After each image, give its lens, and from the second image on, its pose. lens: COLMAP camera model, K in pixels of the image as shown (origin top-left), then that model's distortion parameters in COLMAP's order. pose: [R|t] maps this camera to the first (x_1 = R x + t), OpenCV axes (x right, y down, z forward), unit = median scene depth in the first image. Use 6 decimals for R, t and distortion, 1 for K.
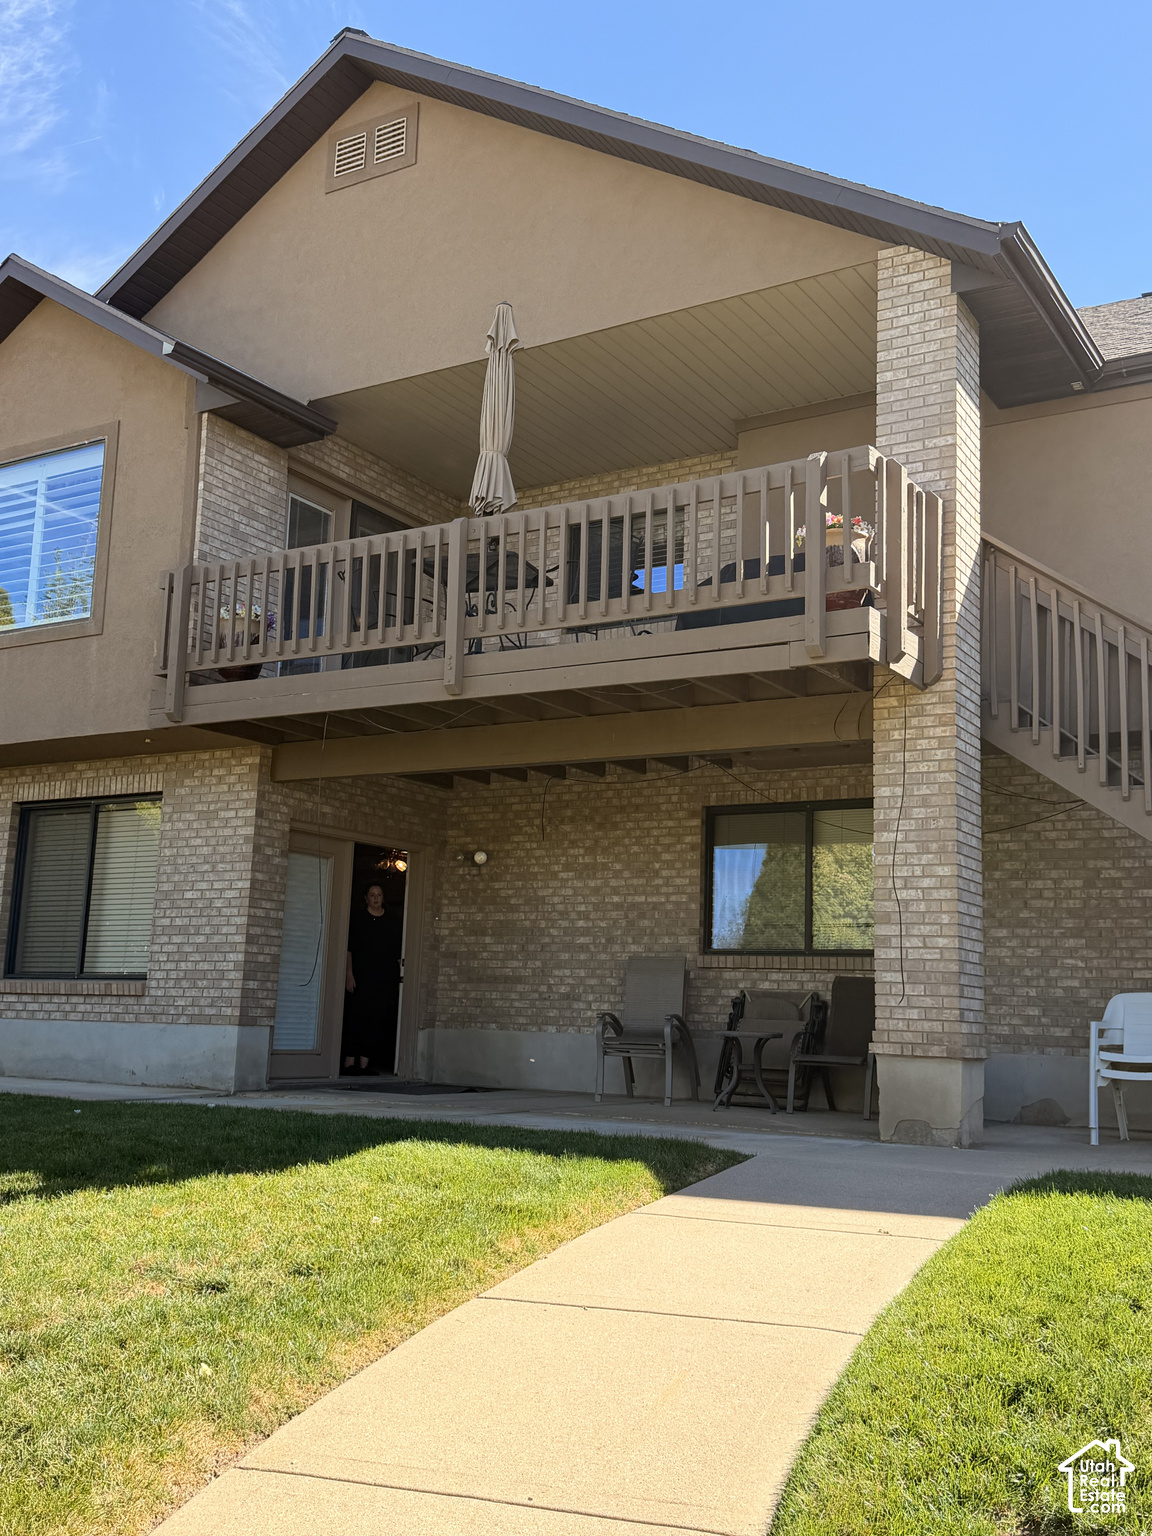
lens RADIAL K [[1427.0, 0, 576.7], [0, 1427.0, 770.1], [0, 0, 1]] dist [-0.012678, 0.000000]
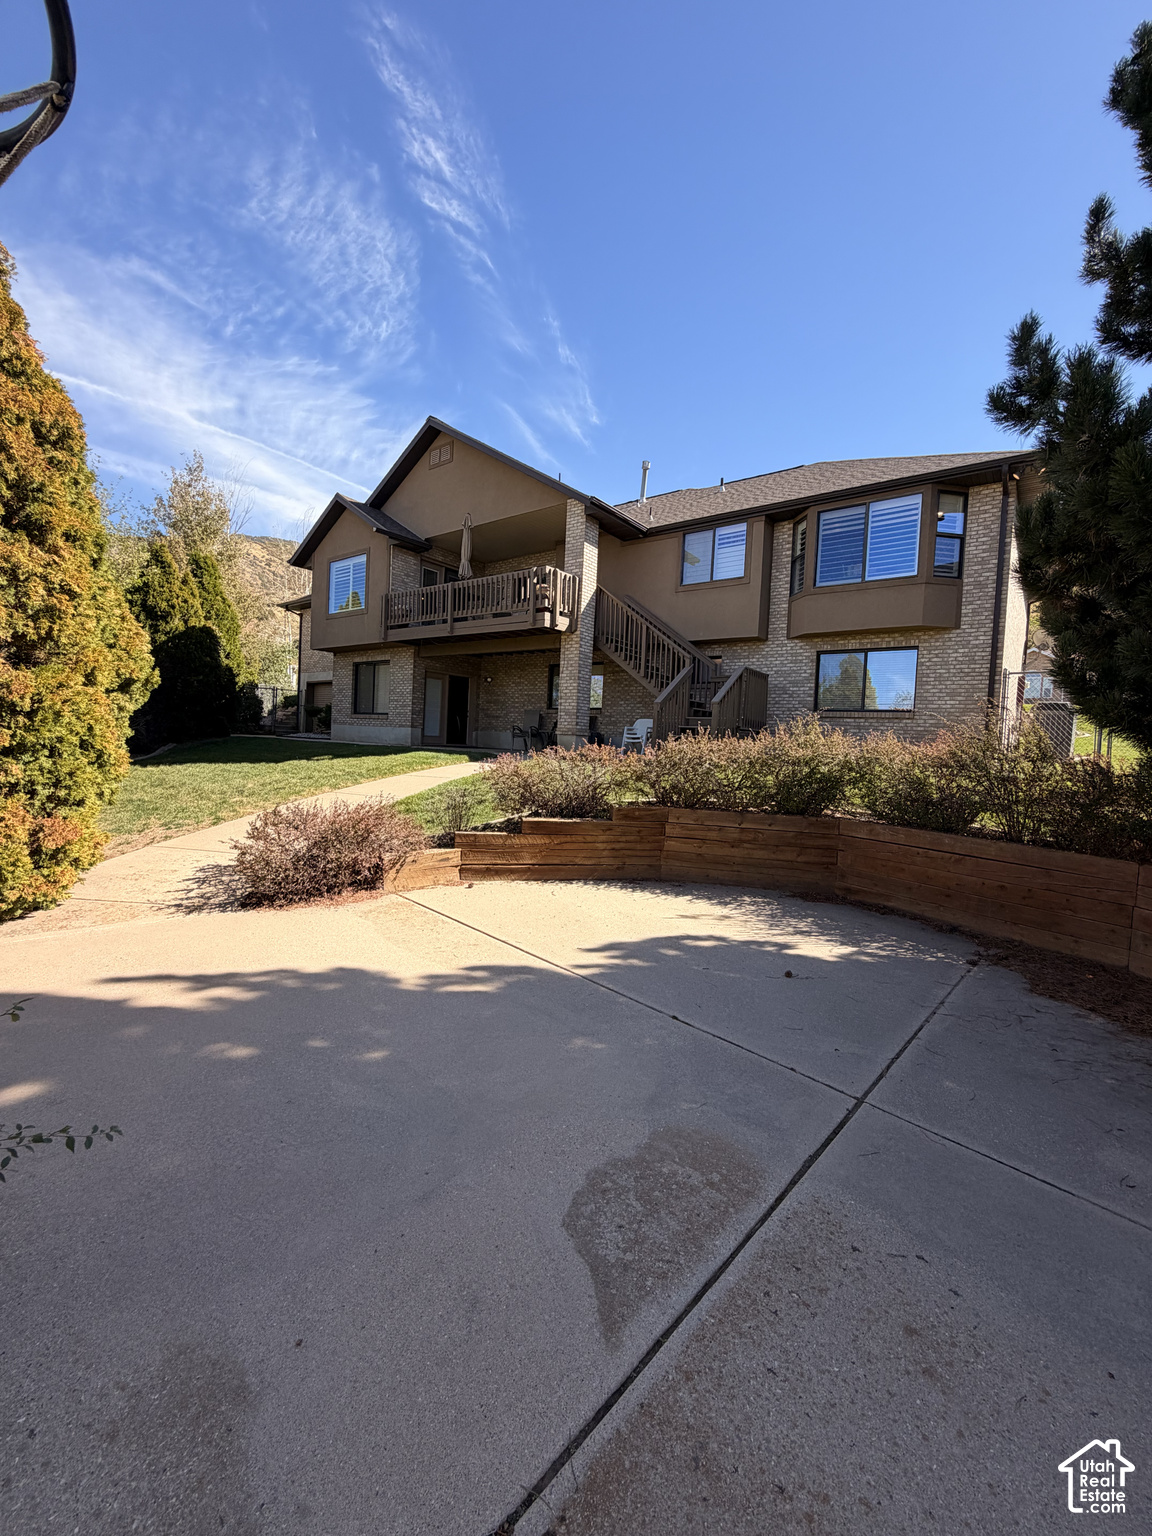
lens RADIAL K [[611.7, 0, 576.8], [0, 611.7, 764.4], [0, 0, 1]] dist [0.001762, -0.000710]
pose [[0.990389, 0.025021, -0.136029, 0.372365], [0.002940, 0.979470, 0.201567, -0.035525], [0.138280, -0.200029, 0.969983, -0.427496]]
